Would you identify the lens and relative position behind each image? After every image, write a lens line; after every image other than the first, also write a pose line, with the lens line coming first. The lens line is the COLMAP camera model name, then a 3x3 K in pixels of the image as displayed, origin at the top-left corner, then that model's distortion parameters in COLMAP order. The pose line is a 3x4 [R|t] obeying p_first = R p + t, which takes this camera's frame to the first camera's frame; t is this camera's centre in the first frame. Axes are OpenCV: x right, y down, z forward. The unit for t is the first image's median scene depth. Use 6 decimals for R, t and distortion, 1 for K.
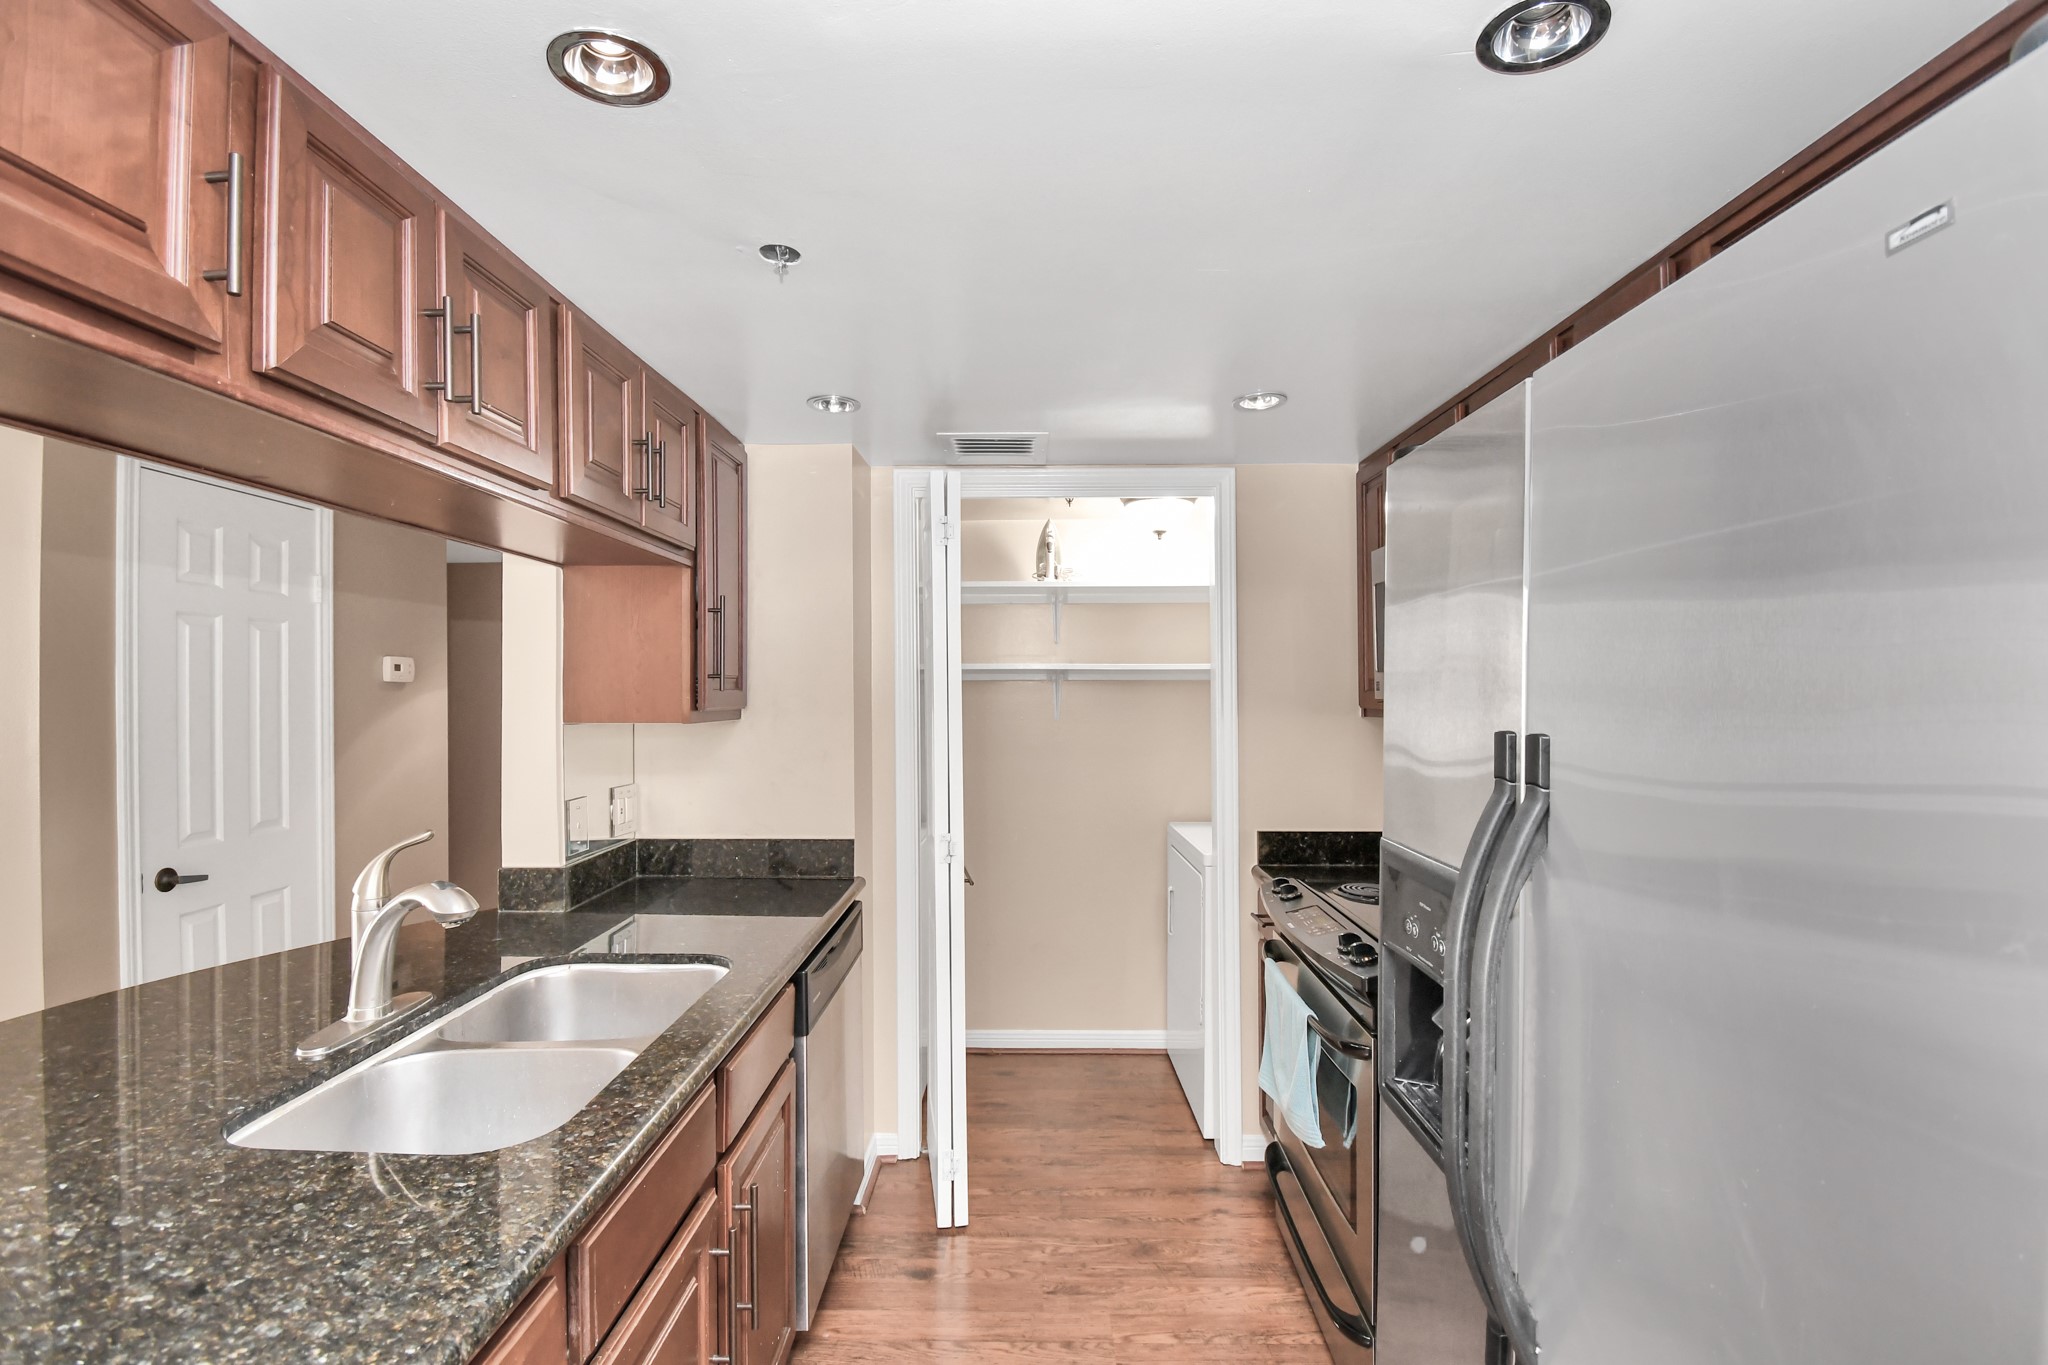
lens RADIAL K [[874.6, 0, 1040.7], [0, 874.6, 677.8], [0, 0, 1]] dist [0.001648, -0.010743]
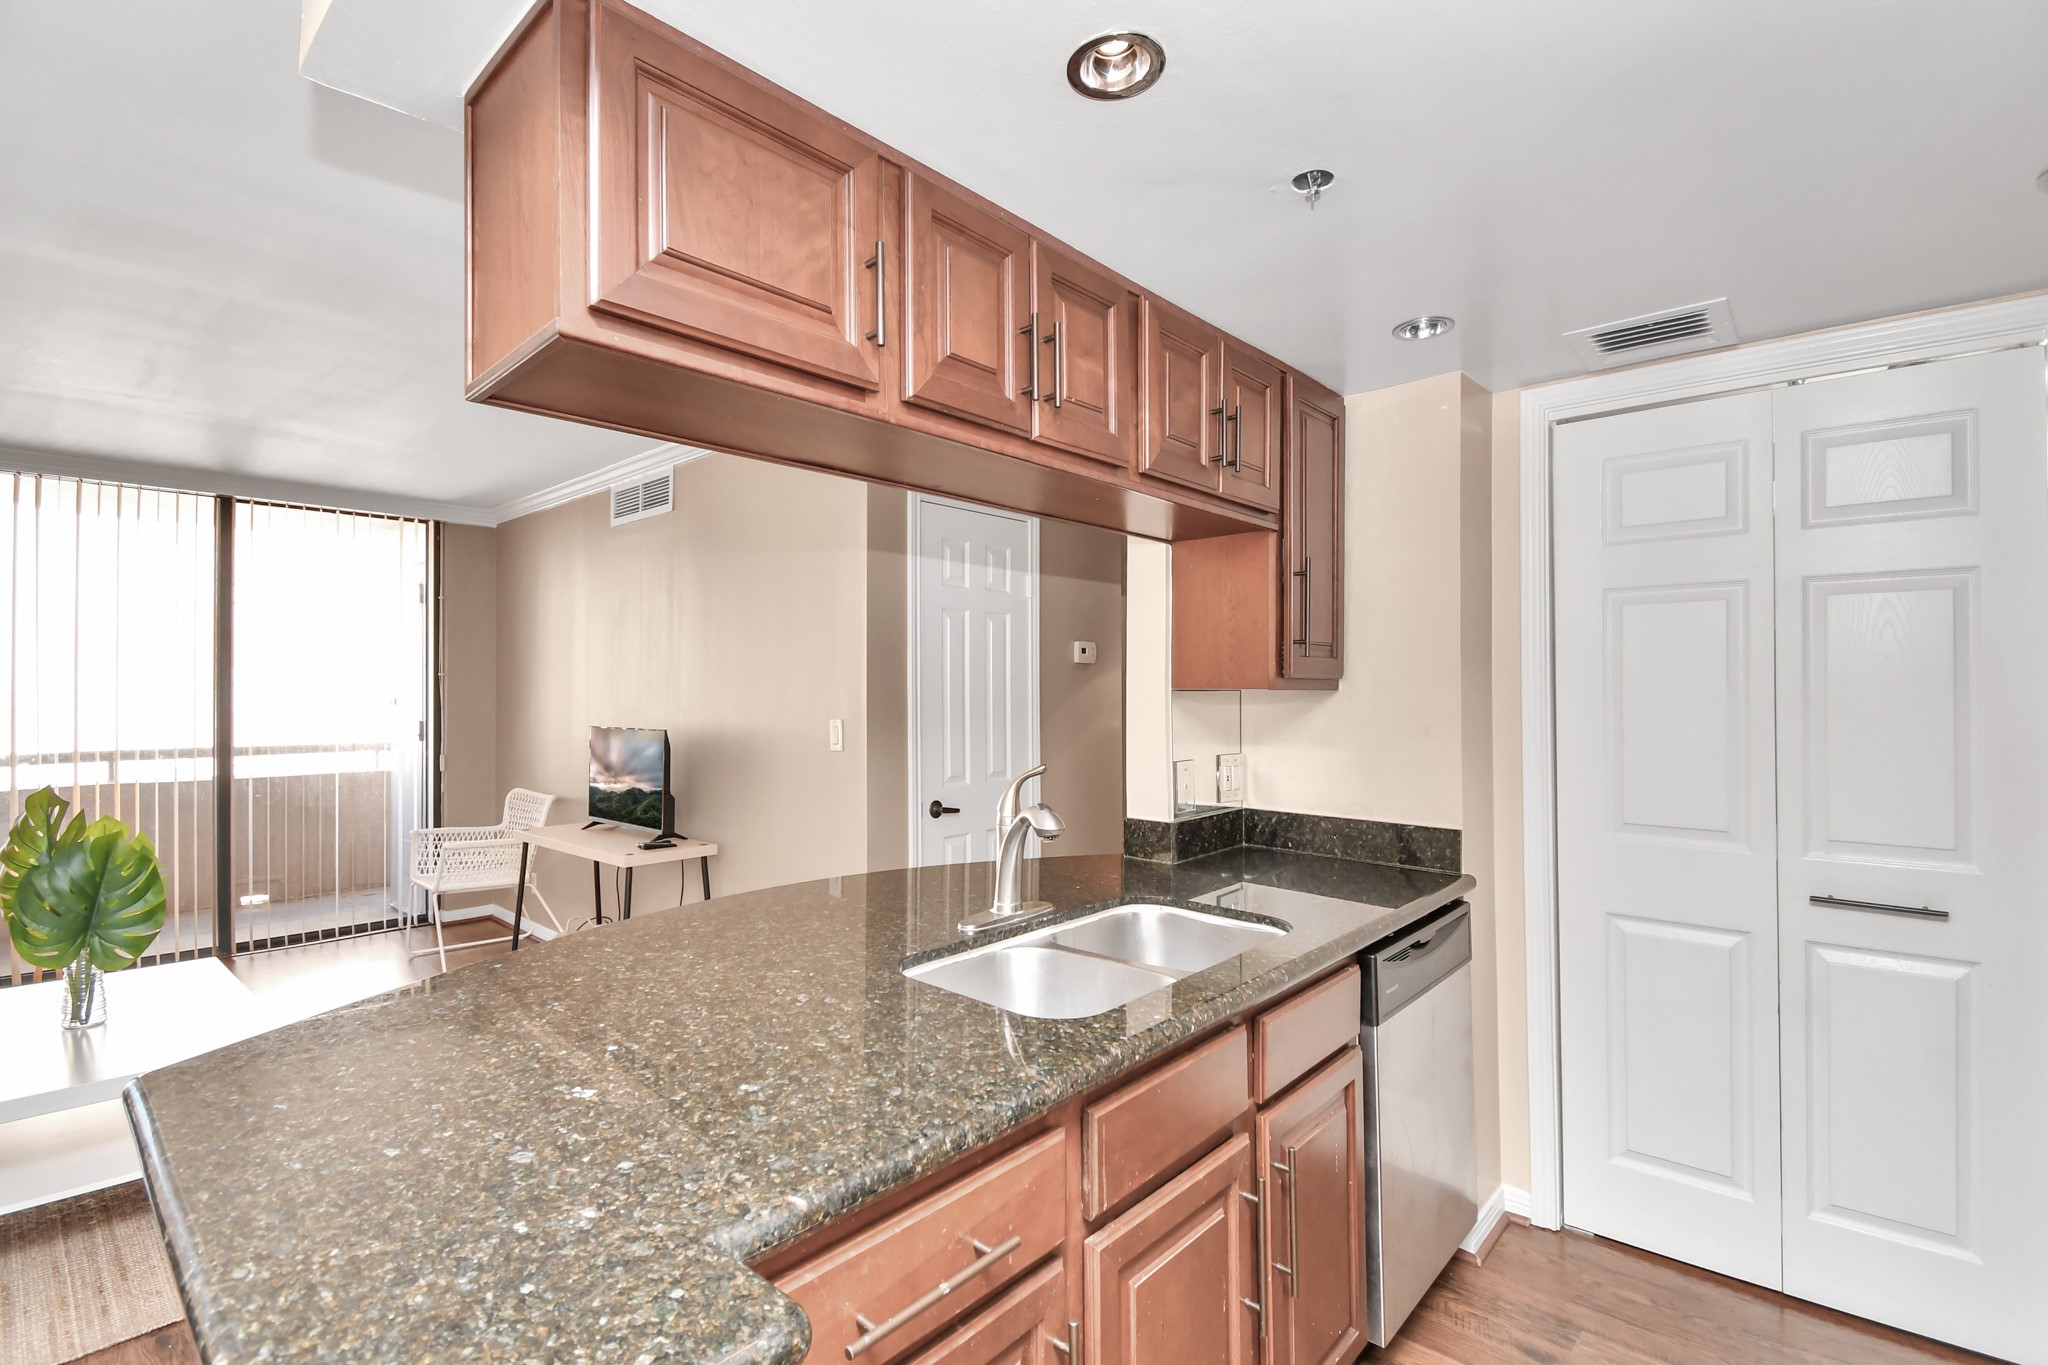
lens RADIAL K [[956.9, 0, 1031.0], [0, 956.9, 692.3], [0, 0, 1]] dist [0.004450, -0.012387]
pose [[0.742018, 0.015249, -0.670206, 0.160296], [-0.002462, 0.999796, 0.020023, 0.045225], [0.670375, -0.013207, 0.741905, 0.011592]]
